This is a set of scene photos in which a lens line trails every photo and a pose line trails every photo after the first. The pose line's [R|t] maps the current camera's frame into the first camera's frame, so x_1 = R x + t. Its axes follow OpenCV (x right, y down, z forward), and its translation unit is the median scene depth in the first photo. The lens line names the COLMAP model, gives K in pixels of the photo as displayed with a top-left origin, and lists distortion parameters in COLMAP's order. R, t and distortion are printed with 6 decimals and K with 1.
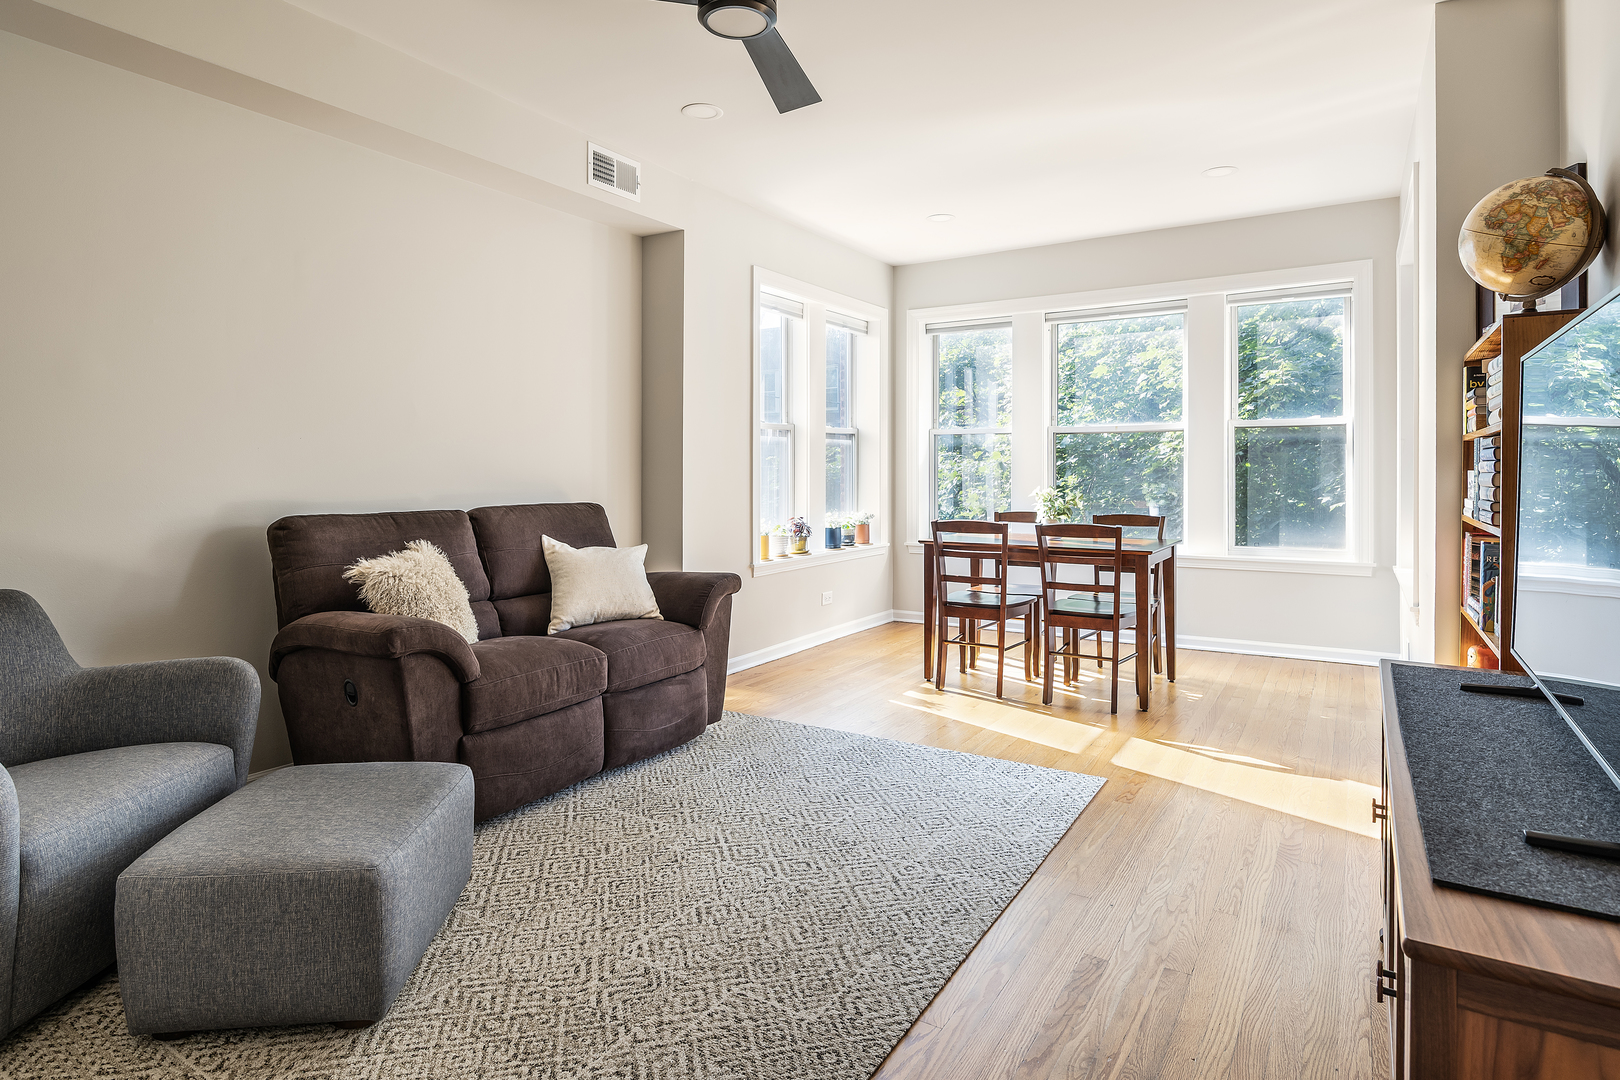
lens RADIAL K [[879.0, 0, 809.7], [0, 879.0, 471.2], [0, 0, 1]] dist [-0.000627, -0.000107]
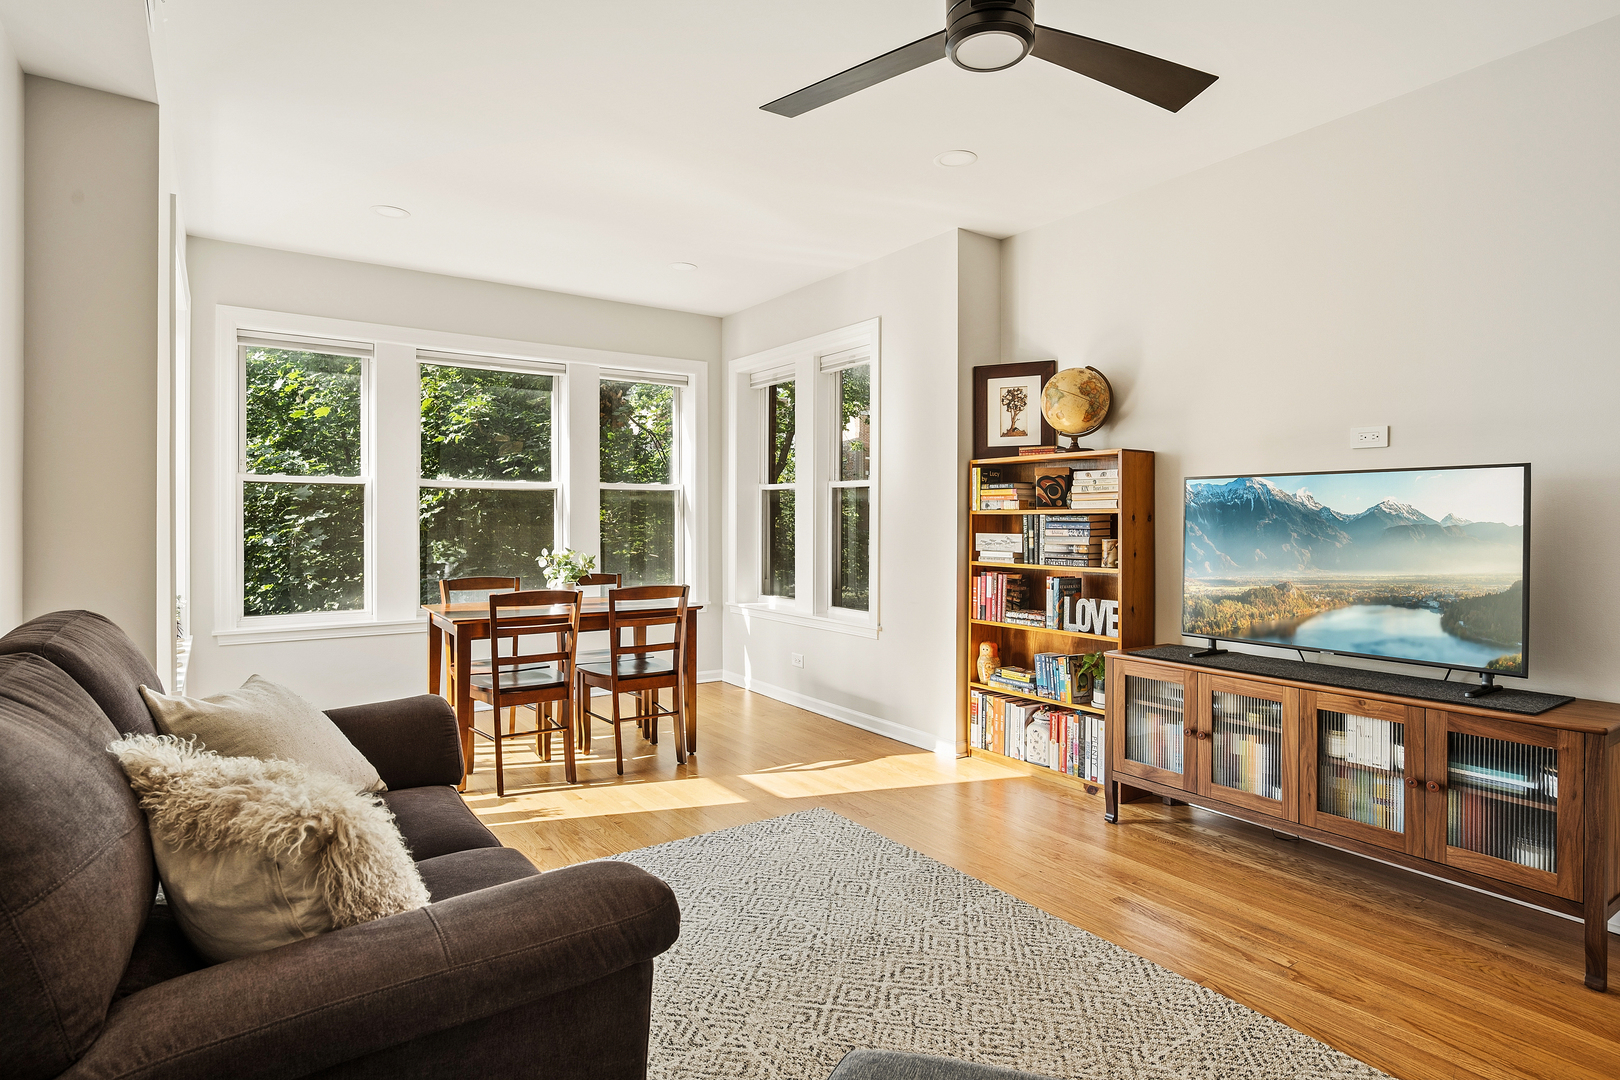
lens RADIAL K [[855.3, 0, 810.0], [0, 855.3, 540.0], [0, 0, 1]] dist [-0.020262, -0.000062]
pose [[0.393372, -0.013720, 0.919277, -0.499001], [0.002036, 0.999899, 0.014052, -0.002351], [-0.919377, -0.003656, 0.393360, 0.447430]]
